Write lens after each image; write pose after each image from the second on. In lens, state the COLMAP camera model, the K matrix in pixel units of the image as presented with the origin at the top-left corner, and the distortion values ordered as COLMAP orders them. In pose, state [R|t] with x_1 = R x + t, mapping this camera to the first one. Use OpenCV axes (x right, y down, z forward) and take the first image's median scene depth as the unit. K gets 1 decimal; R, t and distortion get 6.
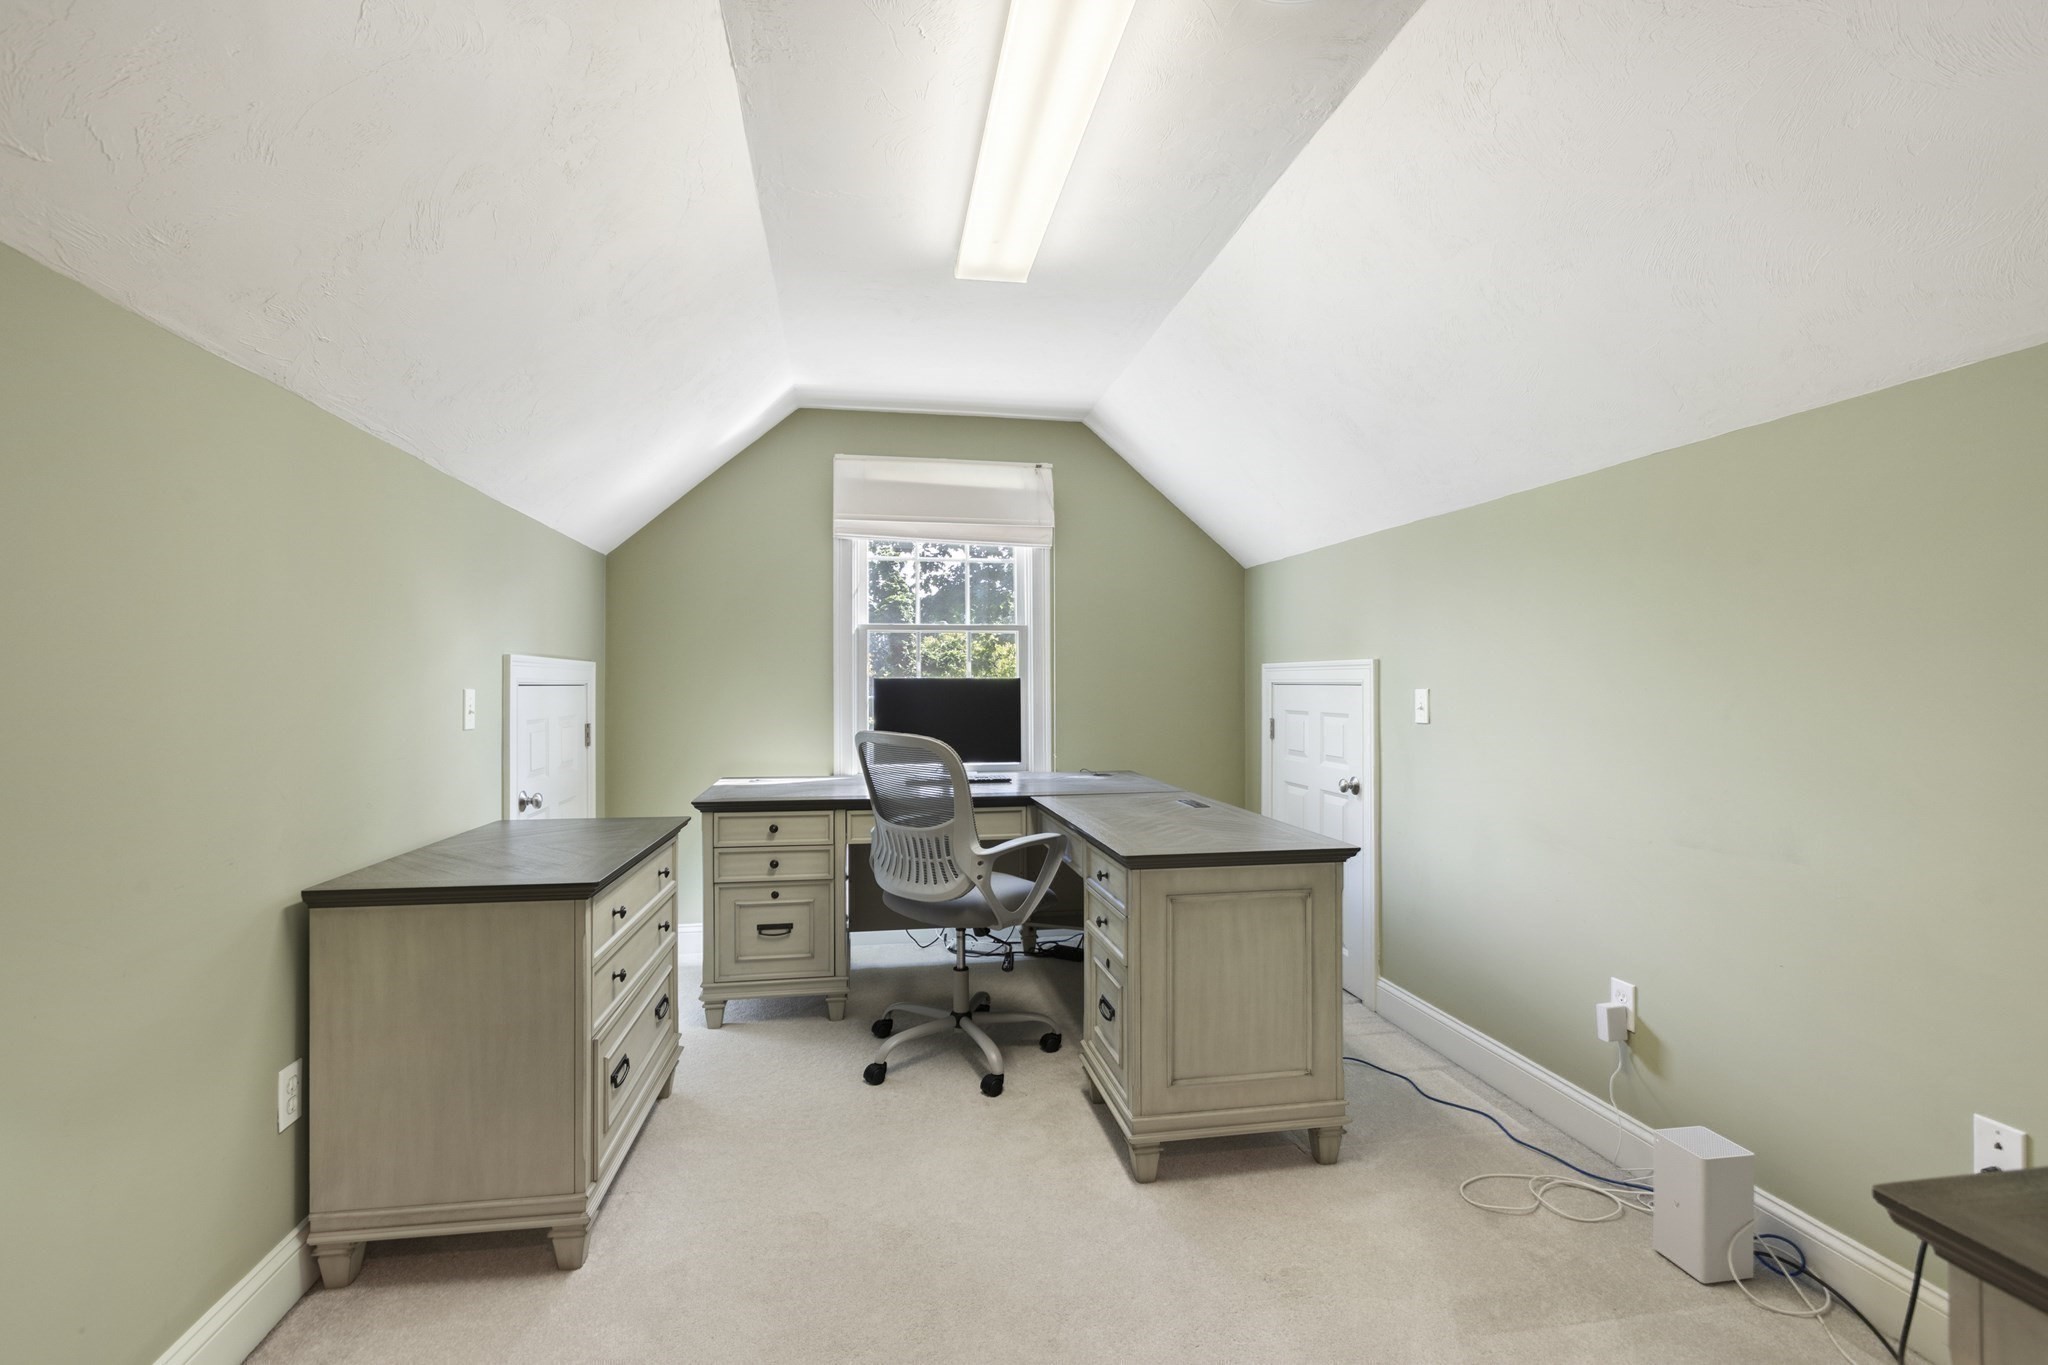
lens RADIAL K [[911.3, 0, 1017.3], [0, 911.3, 689.0], [0, 0, 1]] dist [0.001920, -0.000051]
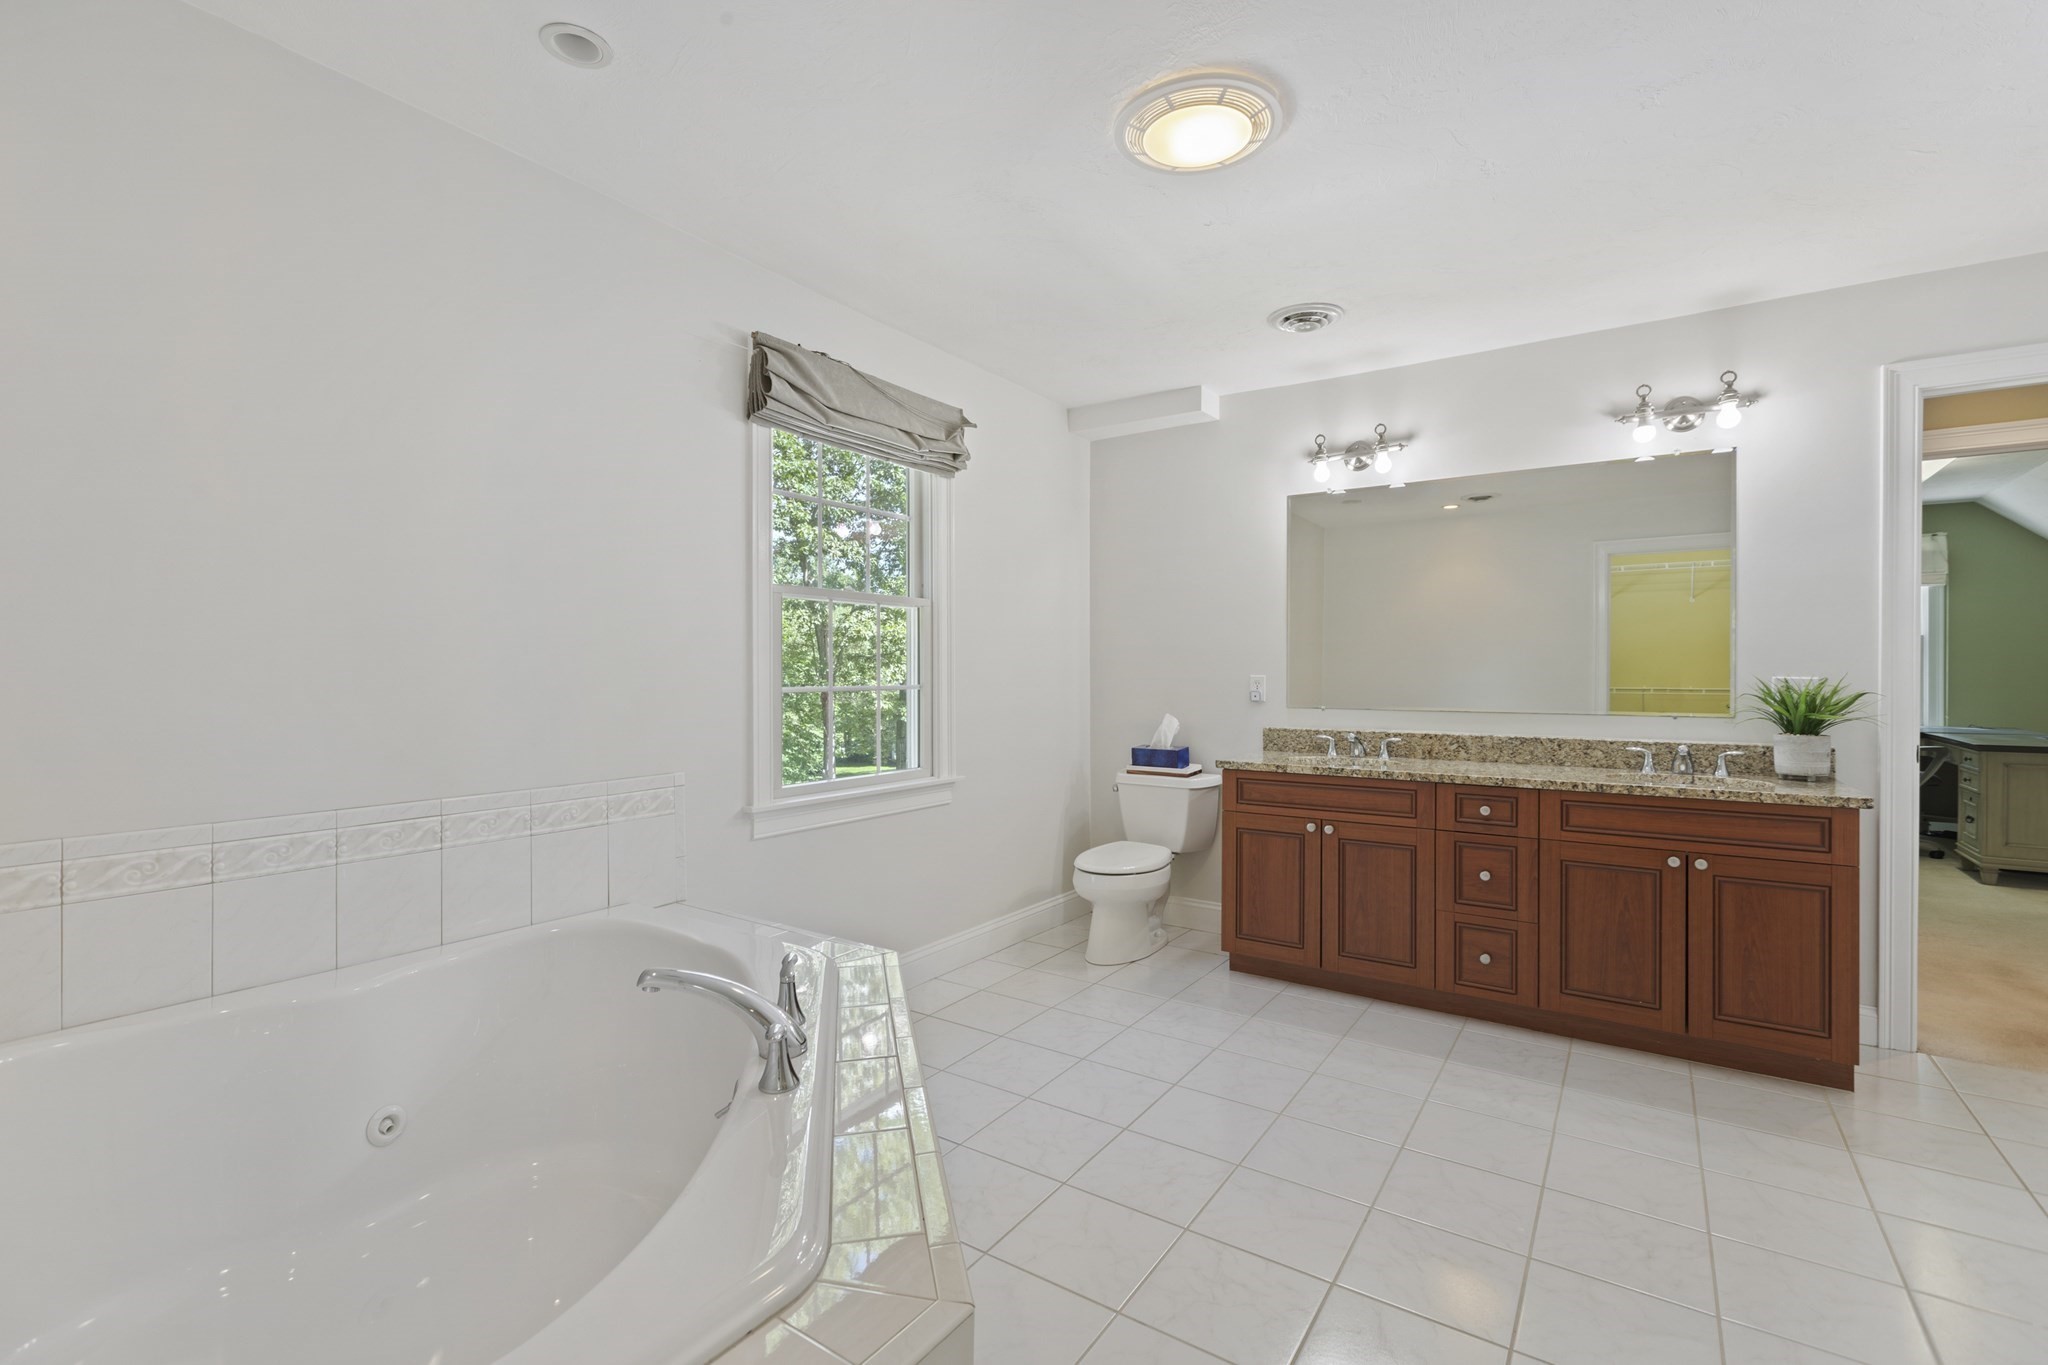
lens RADIAL K [[911.3, 0, 1017.3], [0, 911.3, 689.0], [0, 0, 1]] dist [0.001920, -0.000051]
pose [[0.718433, 0.012987, -0.695475, -0.030432], [-0.002643, 0.999869, 0.015941, -0.000959], [0.695591, -0.009615, 0.718373, -2.467127]]
